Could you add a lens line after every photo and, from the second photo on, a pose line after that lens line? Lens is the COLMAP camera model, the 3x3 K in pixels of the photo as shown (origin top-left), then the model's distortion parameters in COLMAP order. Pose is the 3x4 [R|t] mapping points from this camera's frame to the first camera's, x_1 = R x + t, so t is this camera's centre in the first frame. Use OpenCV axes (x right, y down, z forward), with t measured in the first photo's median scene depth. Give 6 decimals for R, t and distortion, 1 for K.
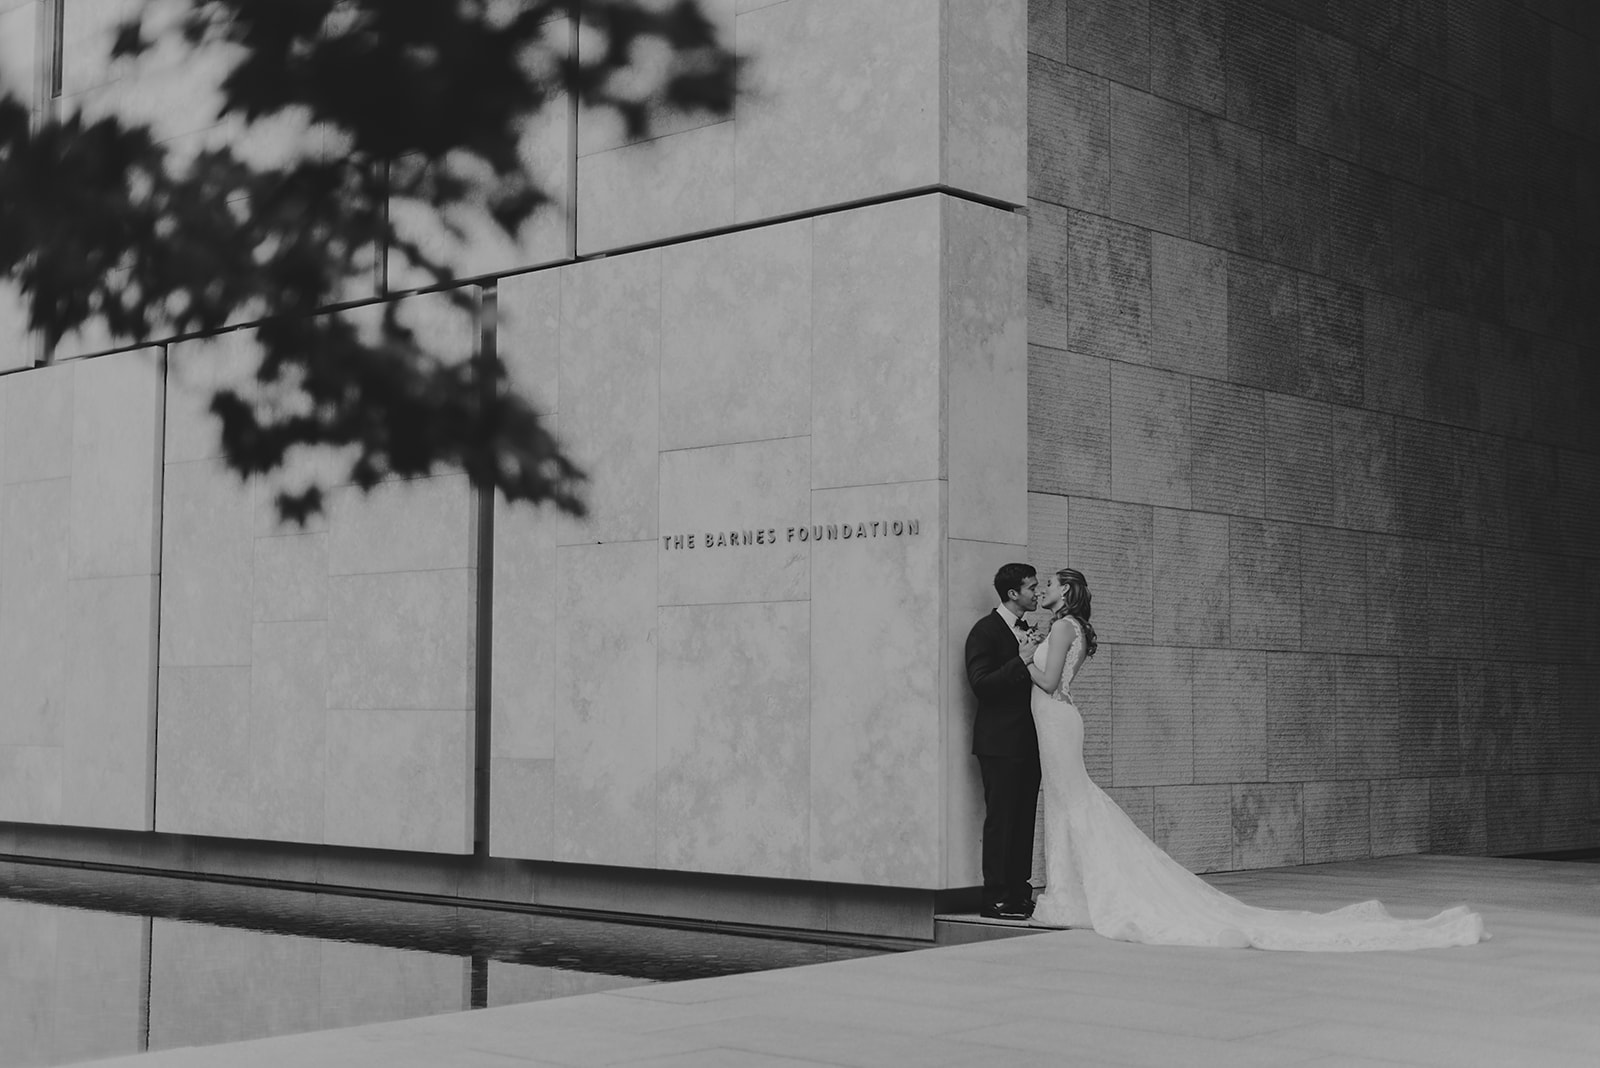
lens RADIAL K [[2367.2, 0, 803.8], [0, 2367.2, 523.8], [0, 0, 1]] dist [0.025693, 0.000000]
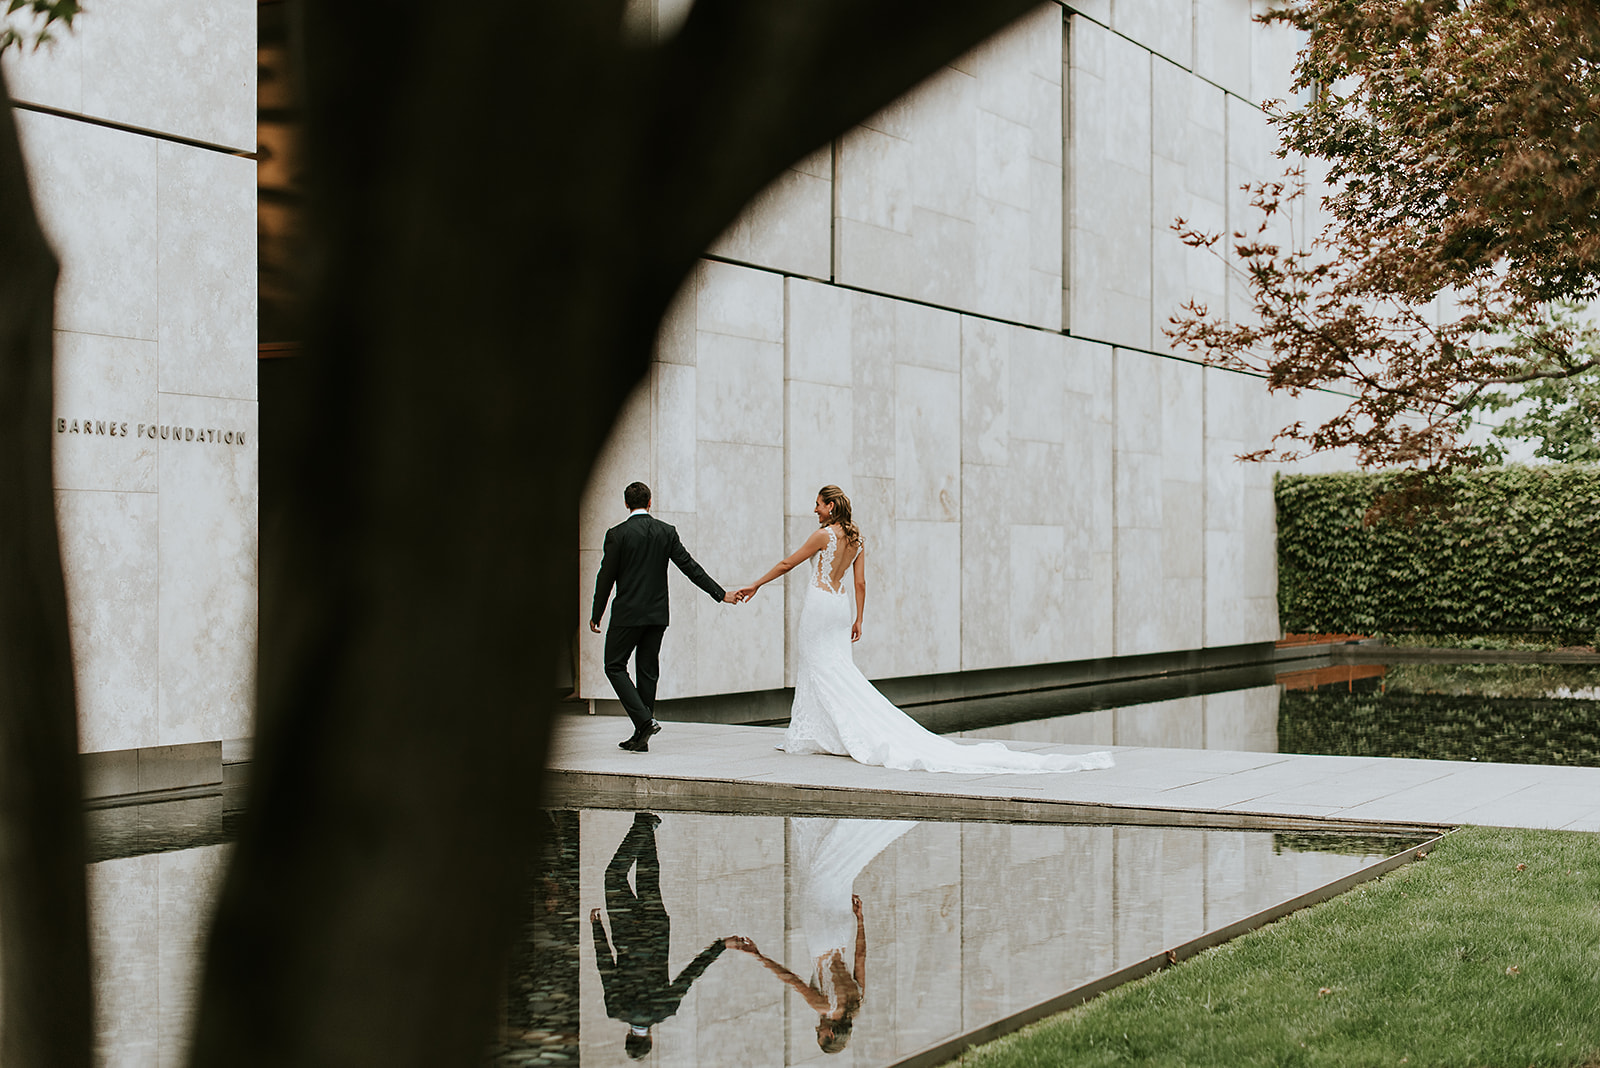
lens RADIAL K [[2367.2, 0, 799.7], [0, 2367.2, 541.4], [0, 0, 1]] dist [0.025693, 0.000000]
pose [[-0.258230, 0.005230, 0.966069, -1.137668], [-0.080717, 0.996372, -0.026970, 0.060398], [-0.962705, -0.084943, -0.256872, 0.996986]]
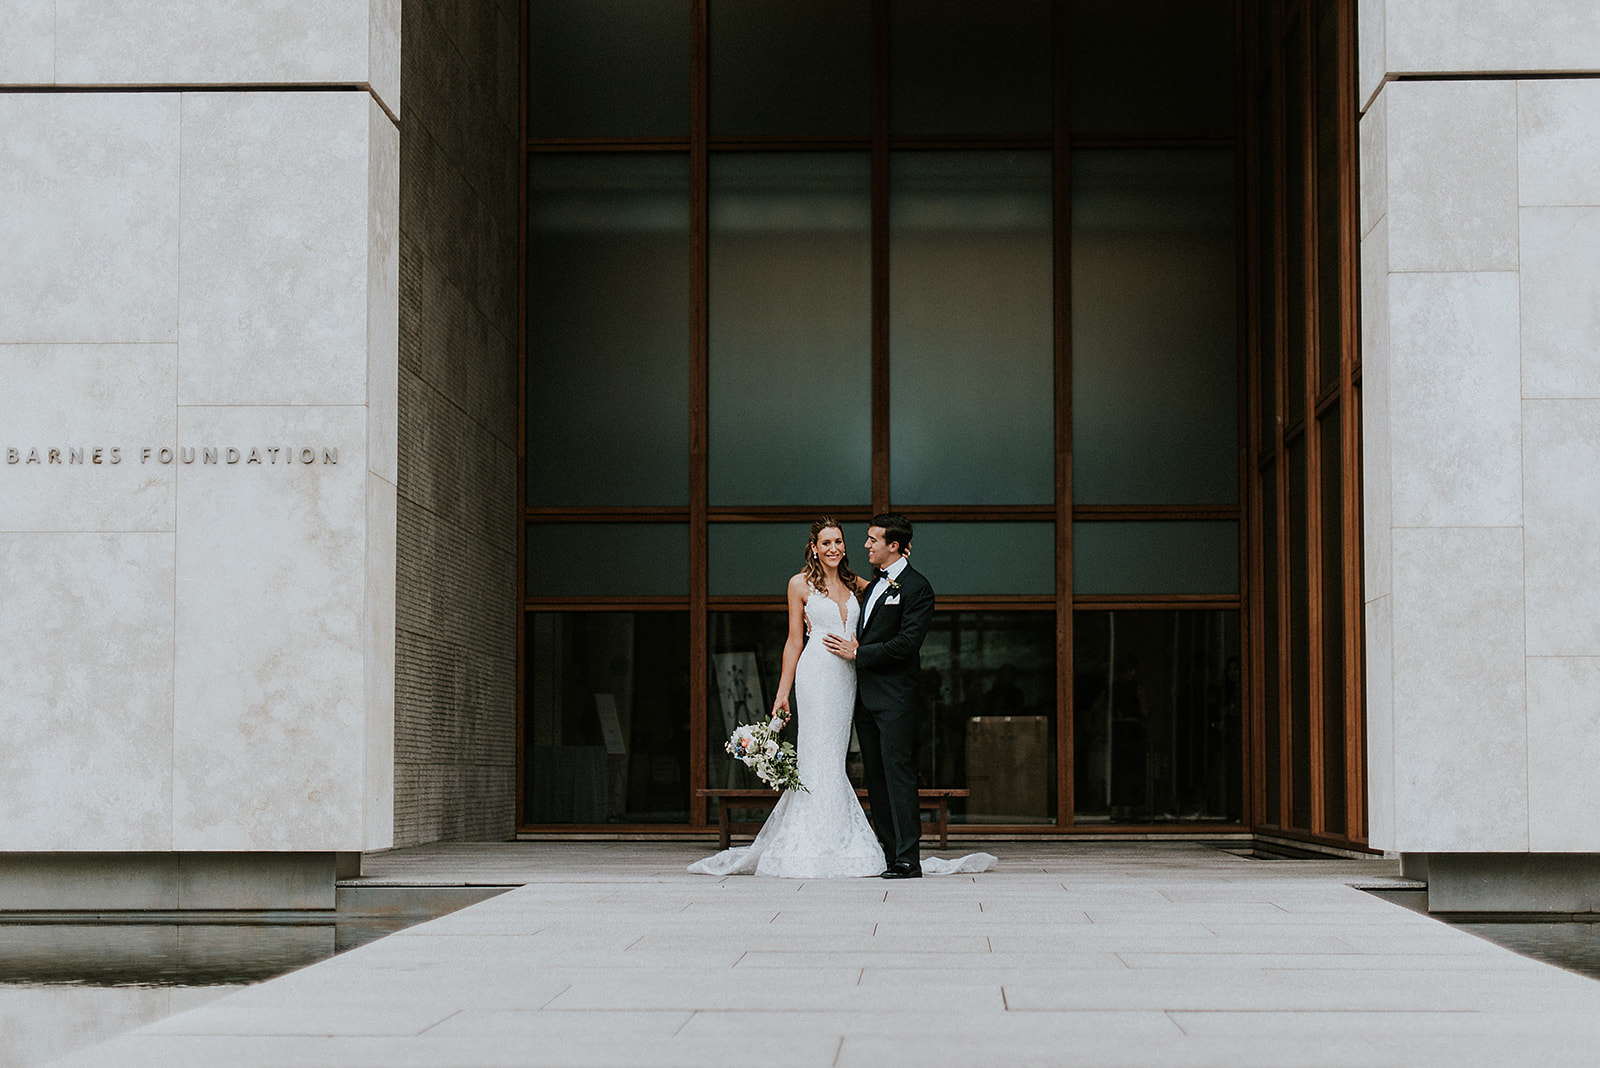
lens RADIAL K [[2367.2, 0, 831.1], [0, 2367.2, 564.7], [0, 0, 1]] dist [0.025693, 0.000000]
pose [[0.738683, 0.033714, 0.673210, -0.408479], [-0.050126, 0.998730, 0.004985, 0.028001], [-0.672187, -0.037427, 0.739435, 0.190415]]
